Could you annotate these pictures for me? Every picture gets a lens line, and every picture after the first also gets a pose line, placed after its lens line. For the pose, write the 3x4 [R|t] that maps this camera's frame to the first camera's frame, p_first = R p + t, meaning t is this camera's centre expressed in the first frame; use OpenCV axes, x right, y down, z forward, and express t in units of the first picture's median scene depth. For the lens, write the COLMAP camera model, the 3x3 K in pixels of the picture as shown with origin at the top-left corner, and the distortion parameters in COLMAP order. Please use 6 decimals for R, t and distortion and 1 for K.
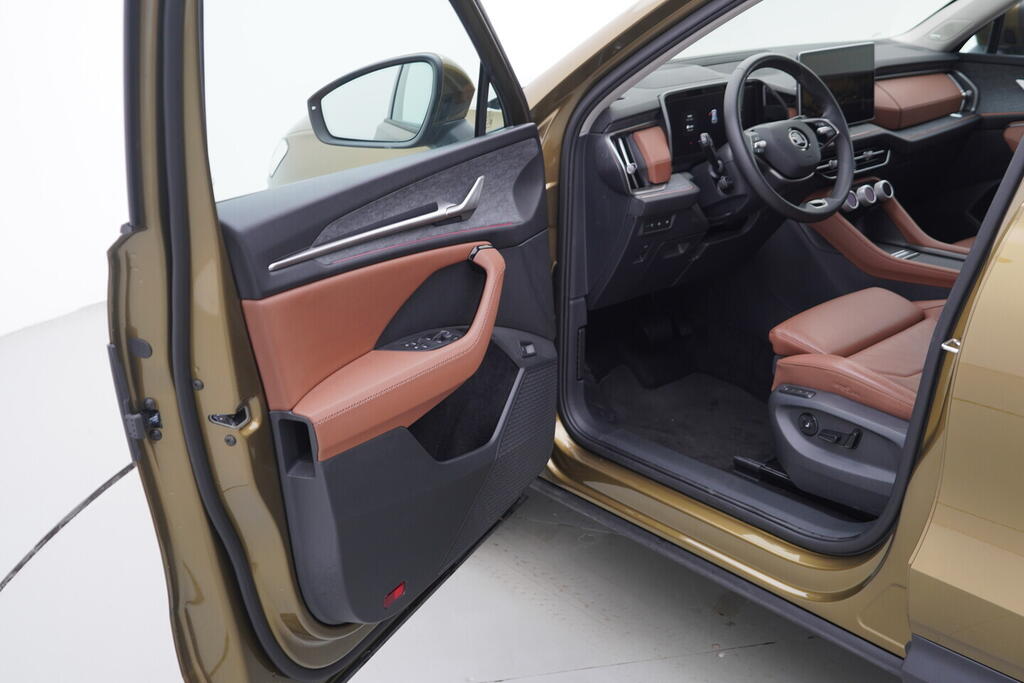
lens RADIAL K [[1080.3, 0, 512.0], [0, 1080.3, 341.5], [0, 0, 1]] dist [-0.002195, 0.014786]
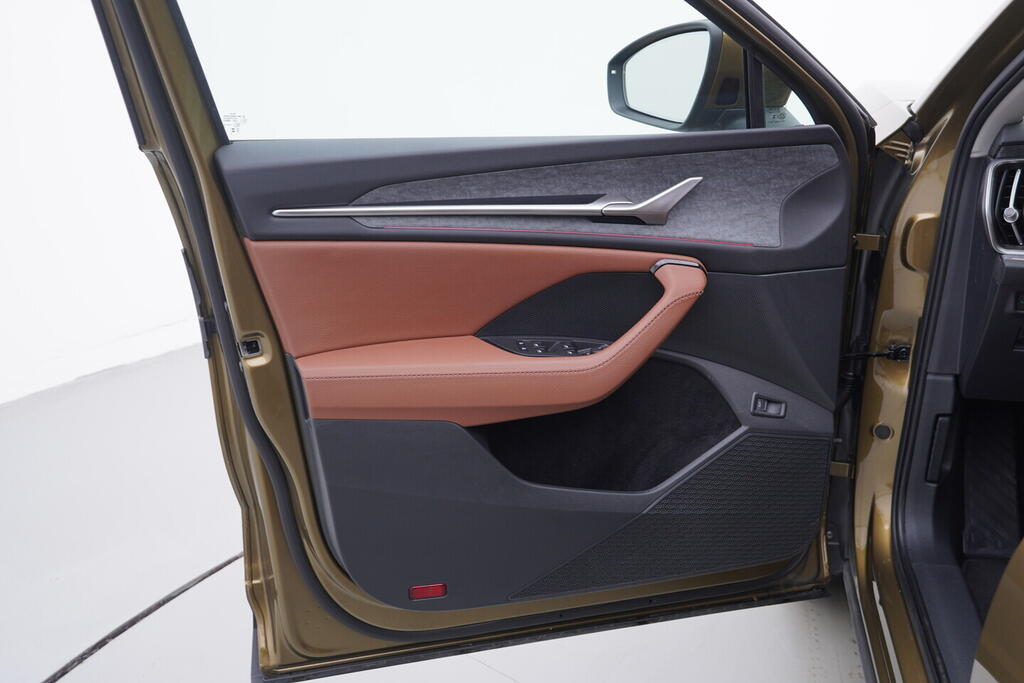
lens RADIAL K [[1080.3, 0, 512.0], [0, 1080.3, 341.5], [0, 0, 1]] dist [-0.002195, 0.014786]
pose [[0.640015, 0.290618, -0.711282, 0.472158], [-0.263005, 0.952652, 0.152584, -0.117280], [0.721948, 0.089414, 0.686146, 0.340214]]
